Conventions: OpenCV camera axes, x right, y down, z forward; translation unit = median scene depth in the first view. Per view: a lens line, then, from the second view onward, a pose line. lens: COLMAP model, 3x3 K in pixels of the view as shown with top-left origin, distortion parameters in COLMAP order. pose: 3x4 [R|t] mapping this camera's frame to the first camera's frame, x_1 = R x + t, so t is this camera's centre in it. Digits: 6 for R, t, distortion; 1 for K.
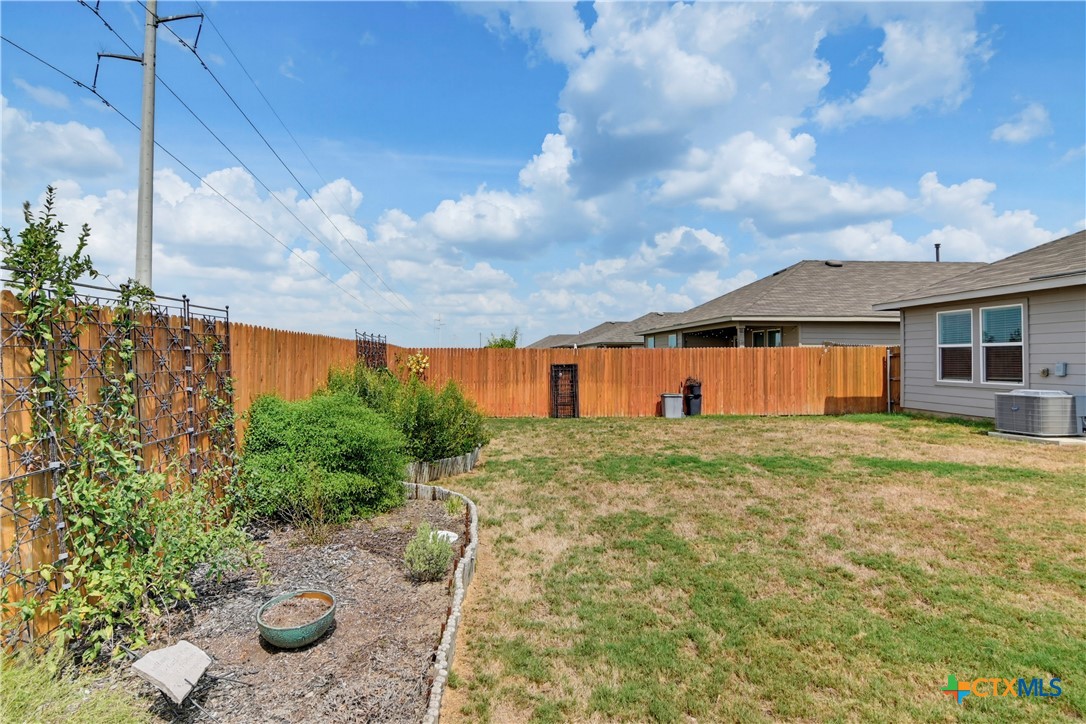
lens RADIAL K [[545.4, 0, 491.3], [0, 545.4, 329.2], [0, 0, 1]] dist [-0.001937, -0.008485]
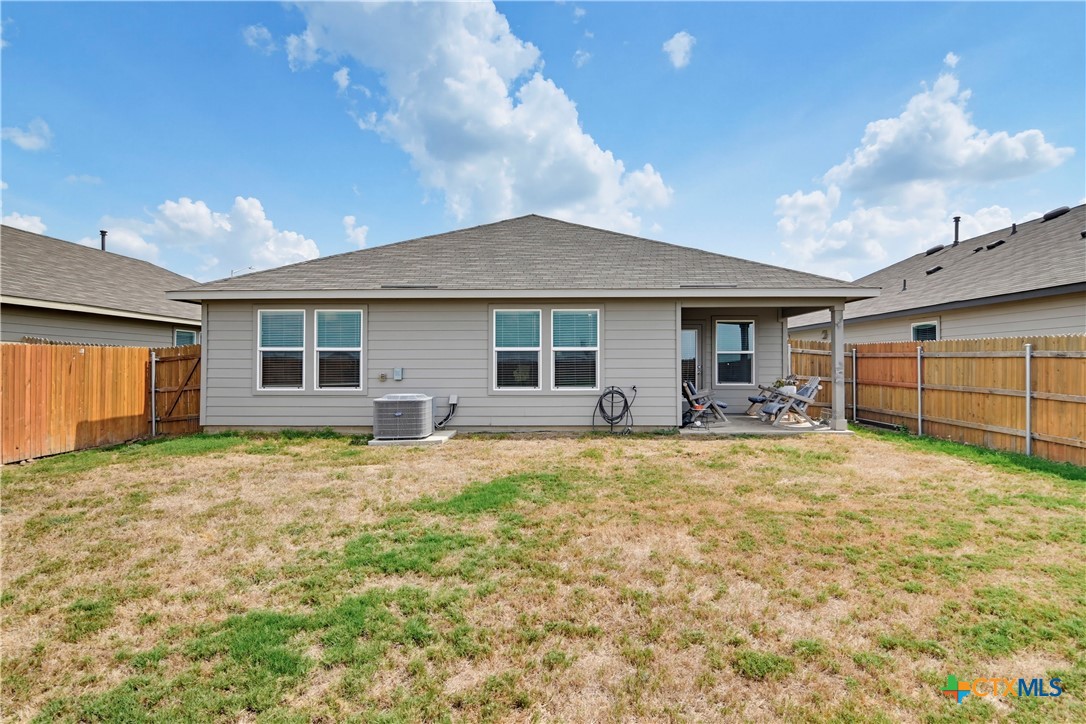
lens RADIAL K [[548.8, 0, 511.4], [0, 548.8, 363.5], [0, 0, 1]] dist [-0.014140, 0.000144]
pose [[0.035195, 0.000493, 0.999380, -0.027950], [-0.053507, 0.998566, 0.001392, 0.032246], [-0.997947, -0.053523, 0.035171, 0.592932]]
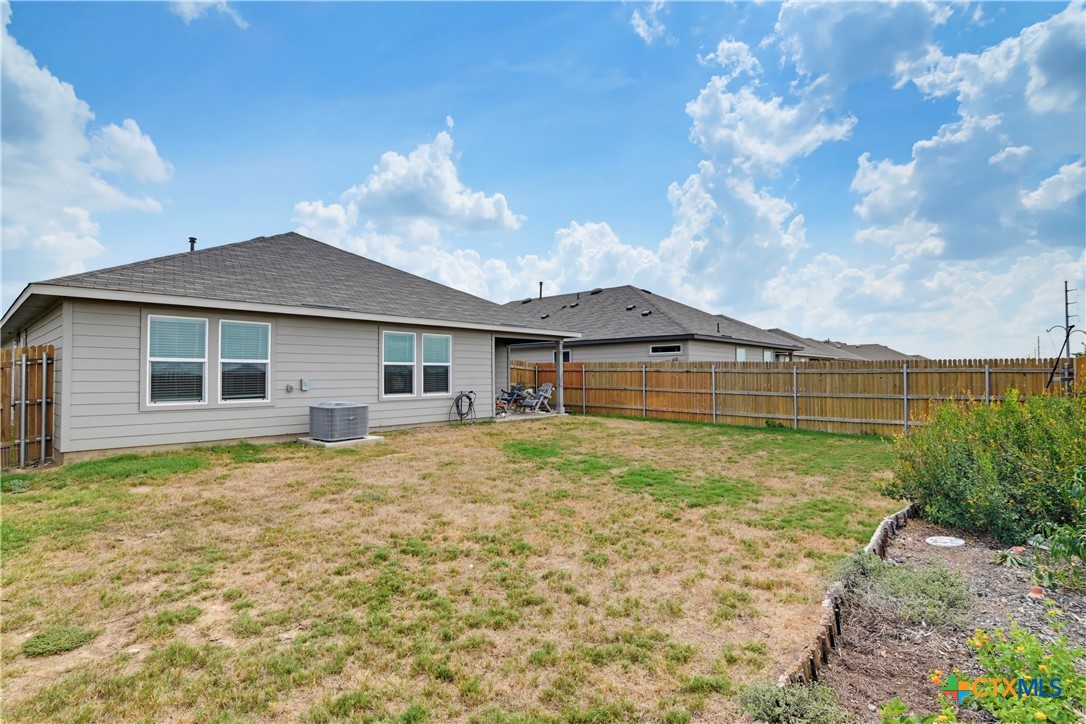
lens RADIAL K [[556.8, 0, 539.5], [0, 556.8, 357.2], [0, 0, 1]] dist [-0.000771, -0.000076]
pose [[-0.740739, 0.024774, 0.671336, -0.111318], [-0.031937, 0.996891, -0.072026, 0.068889], [-0.671034, -0.074793, -0.737645, 1.254912]]
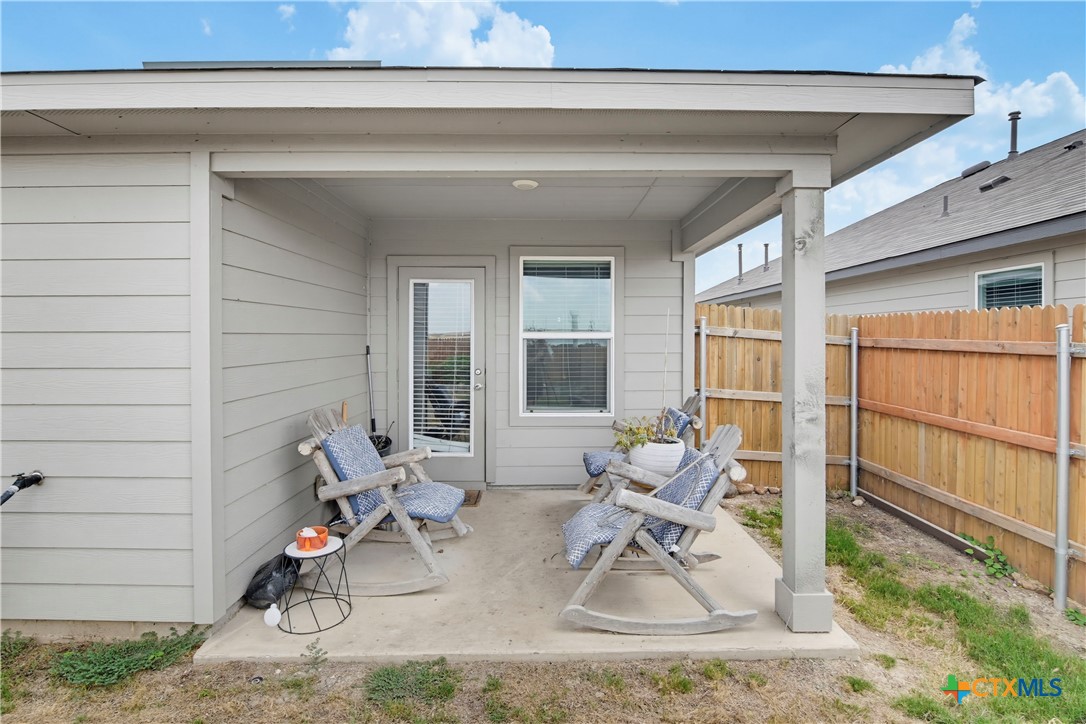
lens RADIAL K [[530.6, 0, 551.3], [0, 530.6, 349.0], [0, 0, 1]] dist [-0.000195, 0.000363]
pose [[-0.018701, -0.022411, 0.999574, 0.634937], [-0.053300, 0.998350, 0.021386, -0.009143], [-0.998403, -0.052877, -0.019865, 0.217456]]
